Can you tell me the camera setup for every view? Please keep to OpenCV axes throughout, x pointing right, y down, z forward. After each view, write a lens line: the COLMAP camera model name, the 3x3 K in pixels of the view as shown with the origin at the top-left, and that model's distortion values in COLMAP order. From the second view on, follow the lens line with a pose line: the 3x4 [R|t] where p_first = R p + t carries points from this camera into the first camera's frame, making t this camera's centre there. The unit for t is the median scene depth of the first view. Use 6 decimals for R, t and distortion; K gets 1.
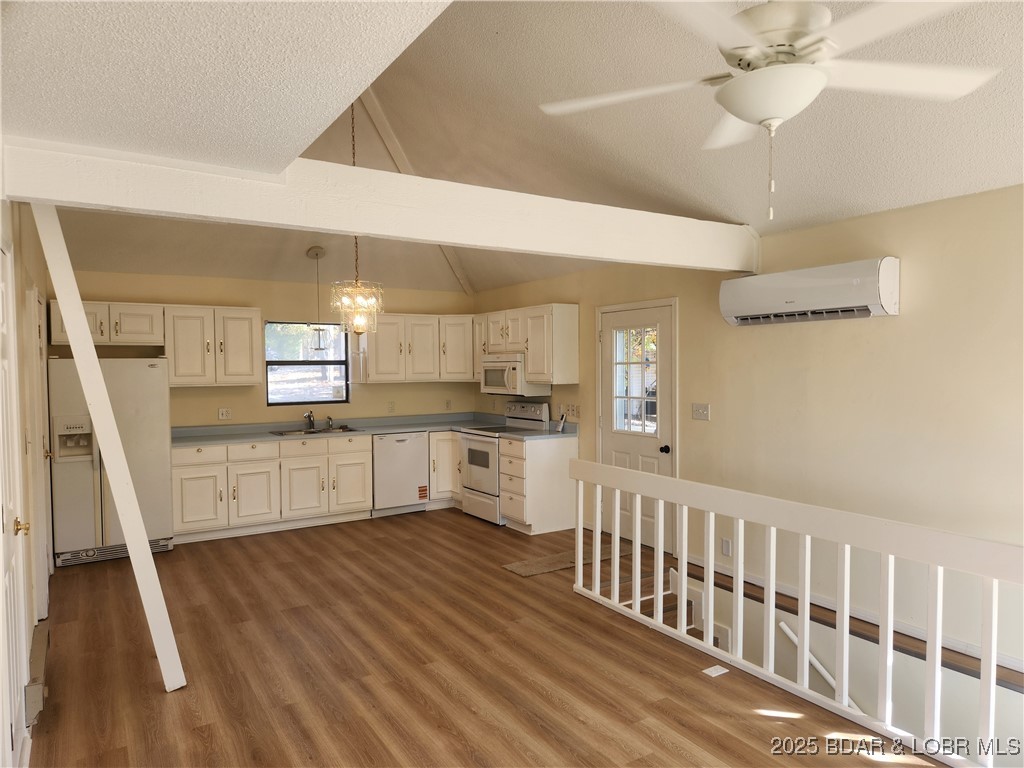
lens RADIAL K [[694.4, 0, 512.0], [0, 694.4, 384.0], [0, 0, 1]] dist [0.025579, -0.000493]
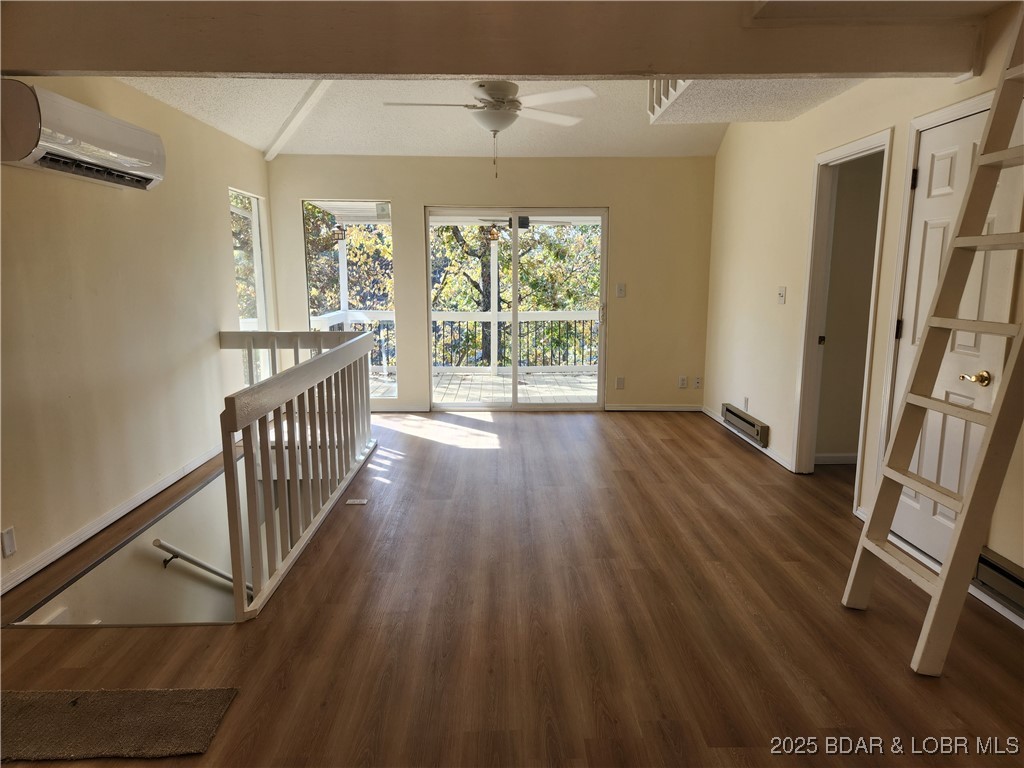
lens RADIAL K [[694.4, 0, 512.0], [0, 694.4, 384.0], [0, 0, 1]] dist [0.025579, -0.000493]
pose [[-0.866865, -0.069197, 0.493717, -0.501410], [0.026449, 0.982543, 0.184148, 0.002399], [-0.497841, 0.172690, -0.849901, 1.812071]]
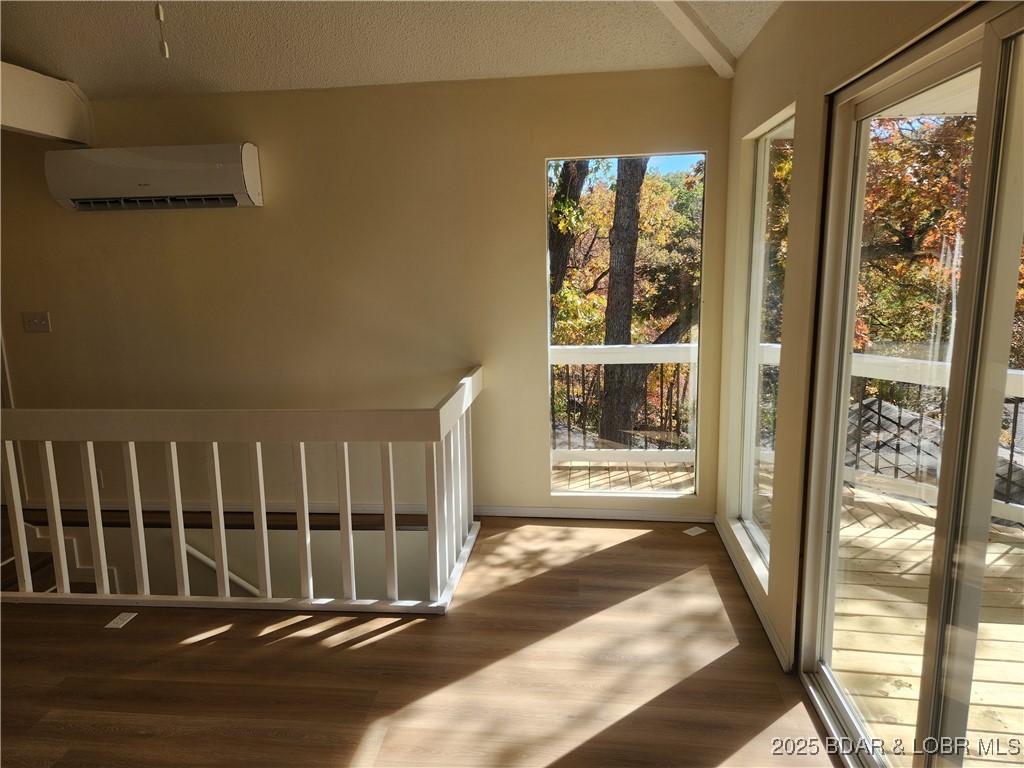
lens RADIAL K [[714.3, 0, 507.3], [0, 714.3, 379.5], [0, 0, 1]] dist [0.037820, -0.005265]
pose [[0.619610, -0.150394, 0.770367, -0.057554], [0.043736, 0.986562, 0.157424, -0.001648], [-0.783690, -0.063848, 0.617862, 0.095743]]
